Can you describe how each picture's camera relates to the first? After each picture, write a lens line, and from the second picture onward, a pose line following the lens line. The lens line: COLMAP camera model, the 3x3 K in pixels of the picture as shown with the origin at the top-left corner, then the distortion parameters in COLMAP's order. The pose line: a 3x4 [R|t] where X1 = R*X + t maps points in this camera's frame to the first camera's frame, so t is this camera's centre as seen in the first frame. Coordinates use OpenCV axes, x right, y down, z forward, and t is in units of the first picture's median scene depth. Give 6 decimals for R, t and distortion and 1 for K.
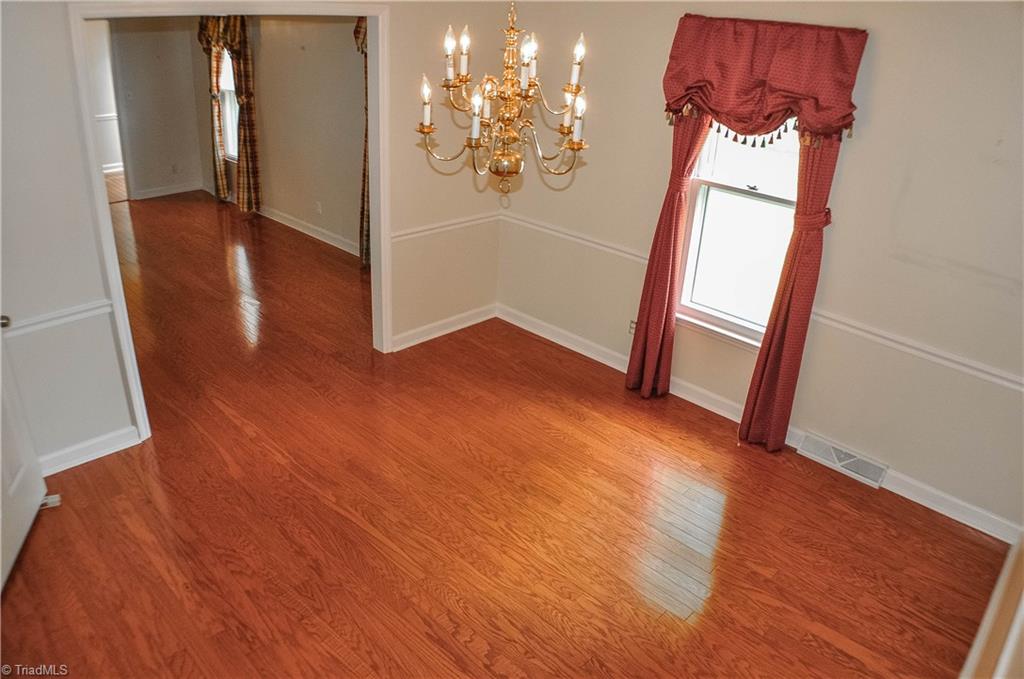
lens RADIAL K [[719.8, 0, 512.0], [0, 719.8, 339.5], [0, 0, 1]] dist [-0.126134, -0.001433]
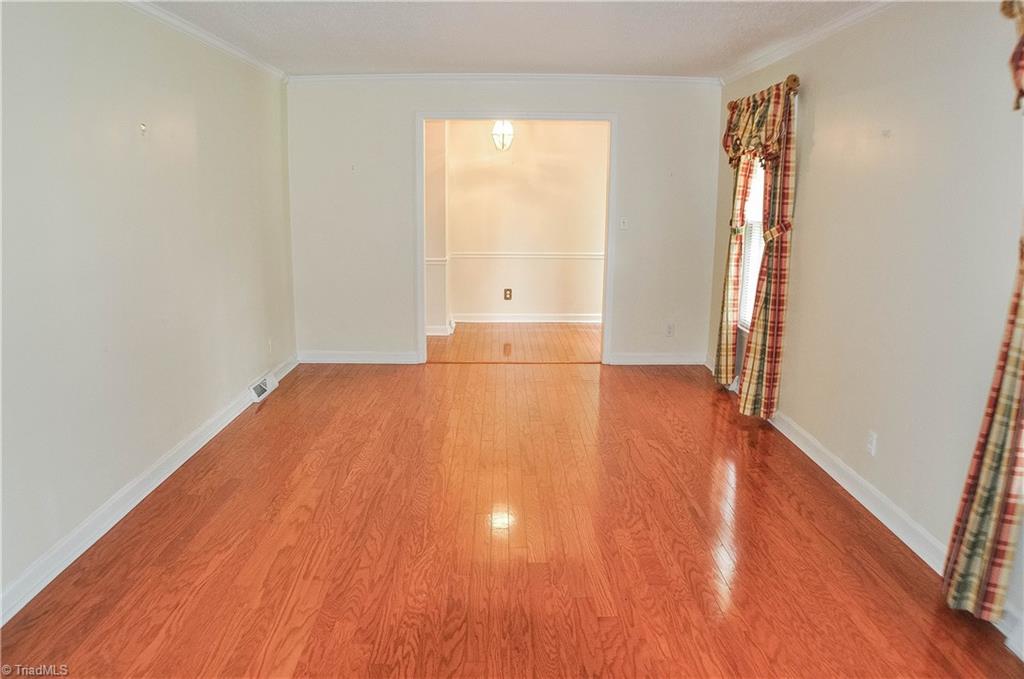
lens RADIAL K [[719.8, 0, 512.0], [0, 719.8, 339.5], [0, 0, 1]] dist [-0.126134, -0.001433]
pose [[0.719721, 0.102106, -0.686713, -0.115933], [-0.259127, 0.957154, -0.129264, -0.115377], [0.644092, 0.270980, 0.715343, 0.427064]]
